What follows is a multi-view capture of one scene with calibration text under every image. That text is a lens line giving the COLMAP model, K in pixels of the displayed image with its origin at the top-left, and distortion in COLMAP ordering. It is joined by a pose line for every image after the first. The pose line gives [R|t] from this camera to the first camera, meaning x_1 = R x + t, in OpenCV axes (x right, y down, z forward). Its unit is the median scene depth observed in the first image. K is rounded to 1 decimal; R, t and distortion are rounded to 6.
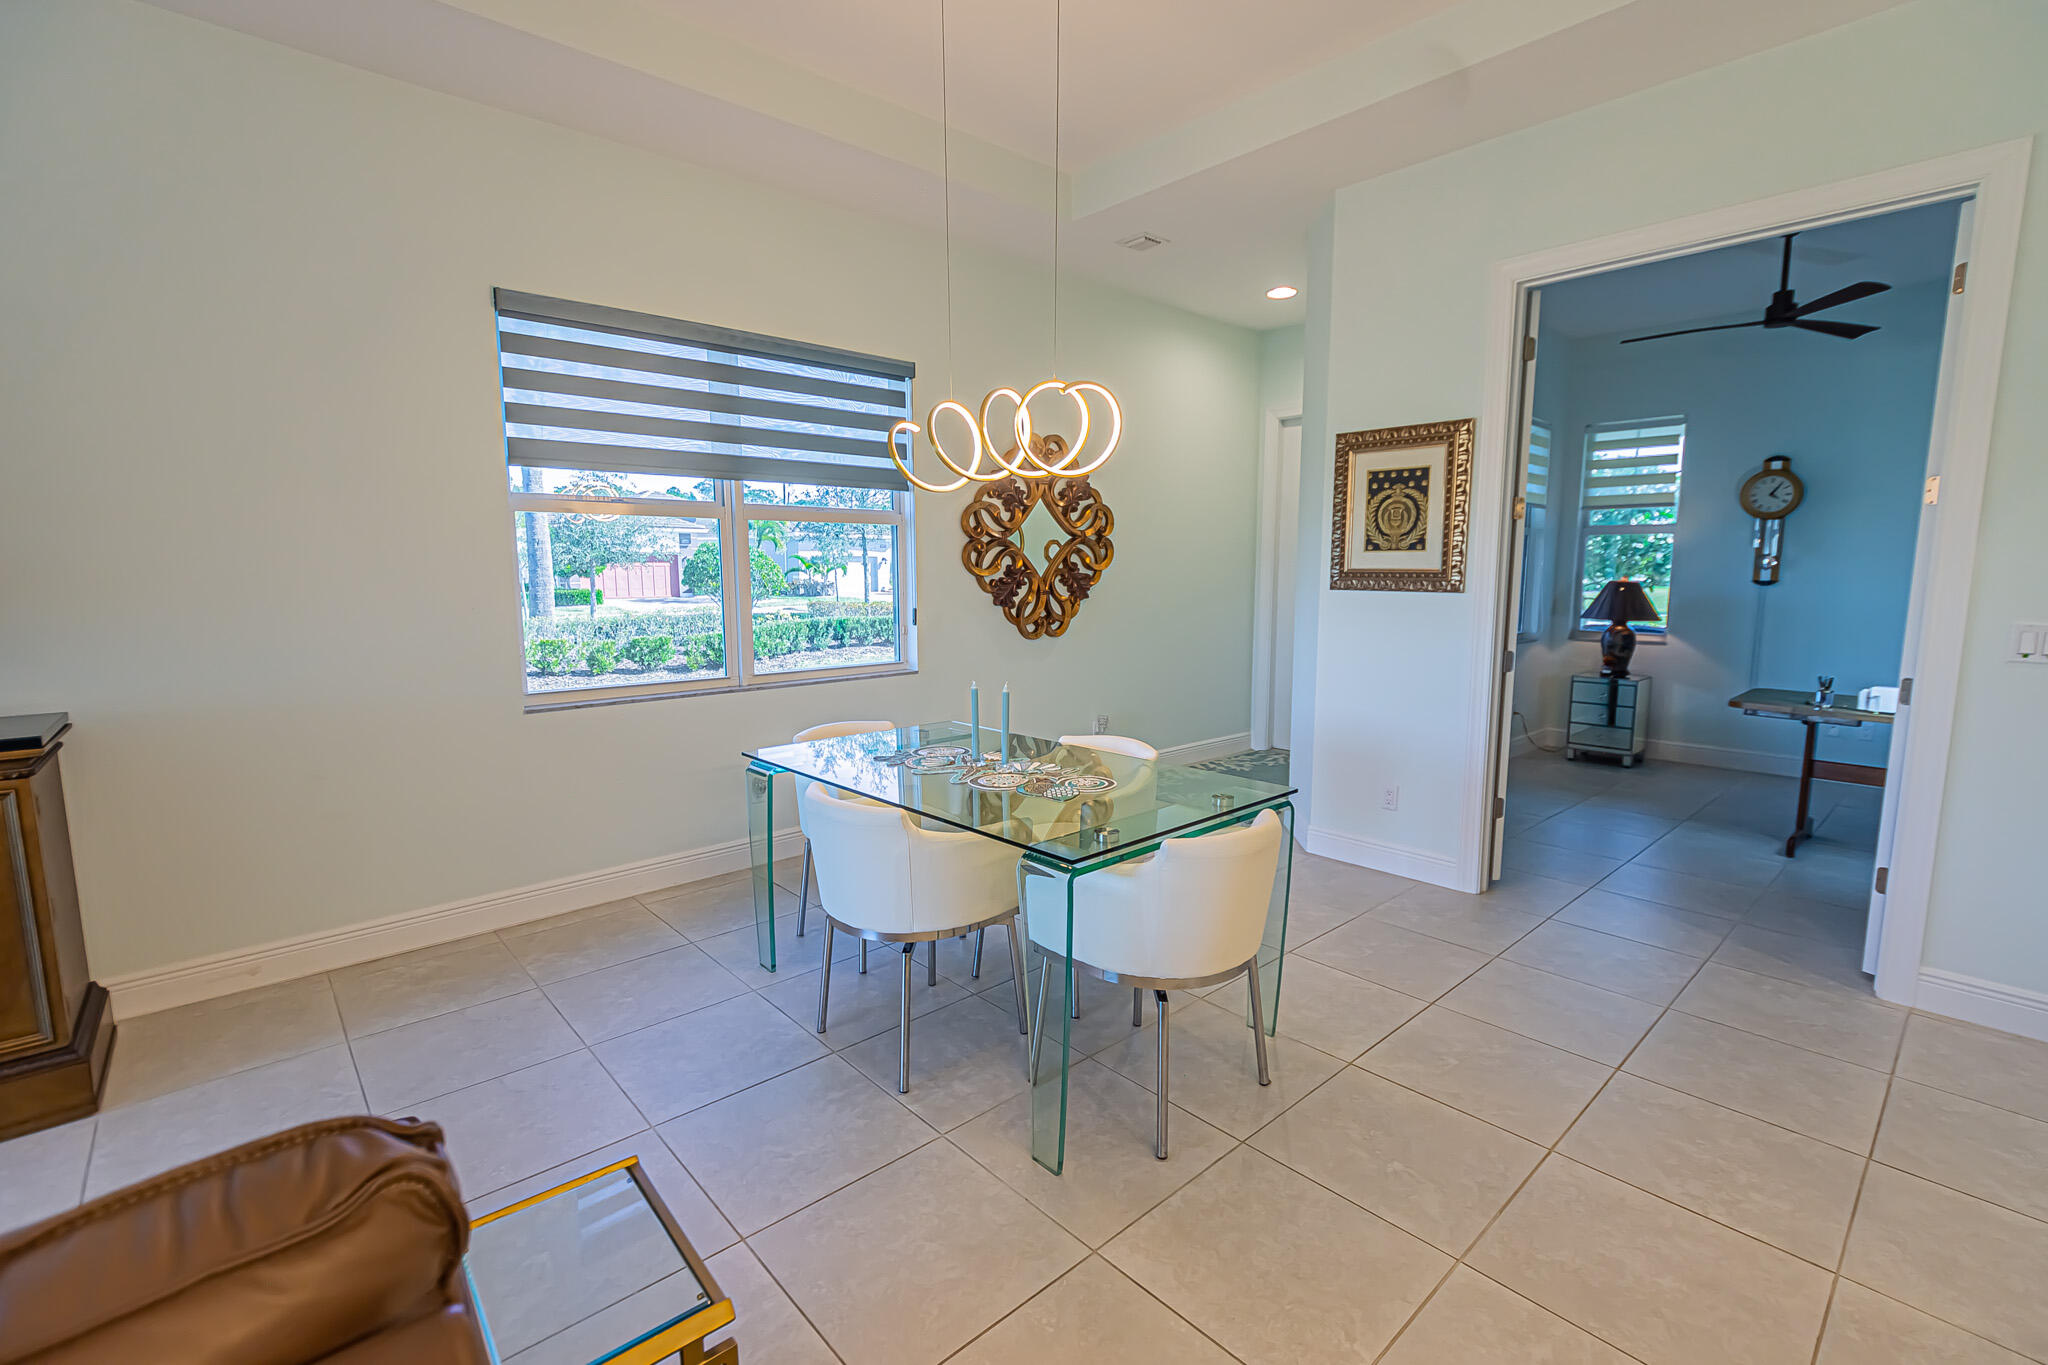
lens RADIAL K [[913.2, 0, 1024.0], [0, 913.2, 682.5], [0, 0, 1]] dist [-0.001227, -0.000394]
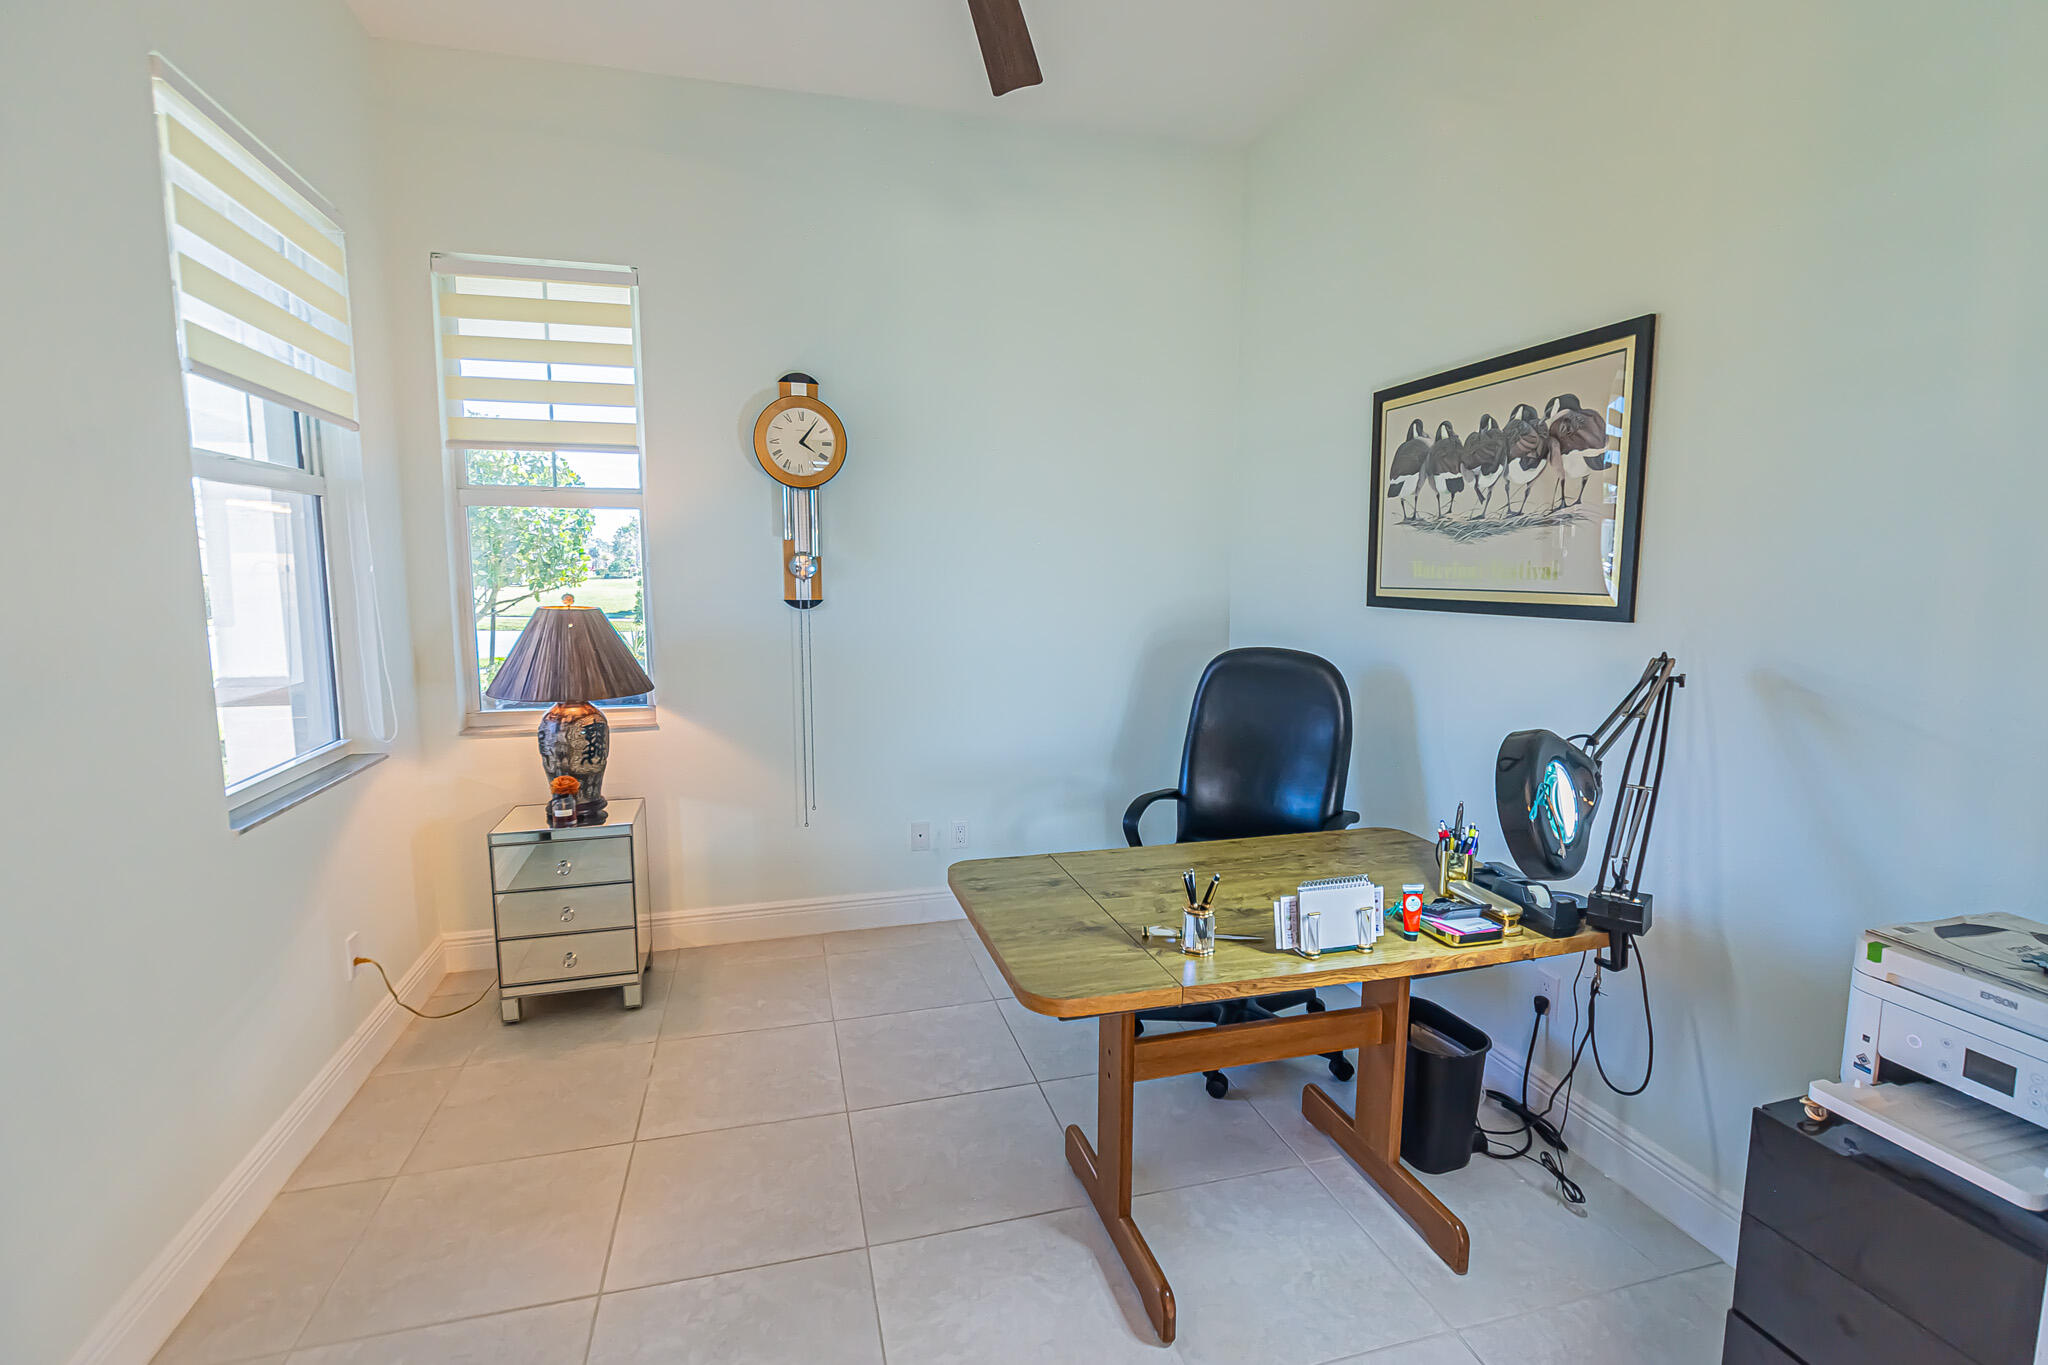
lens RADIAL K [[913.2, 0, 1024.0], [0, 913.2, 682.5], [0, 0, 1]] dist [-0.001227, -0.000394]
pose [[0.438808, -0.112128, 0.891557, 0.368828], [0.112567, 0.991227, 0.069260, -0.085203], [-0.891502, 0.069968, 0.447581, 0.633422]]
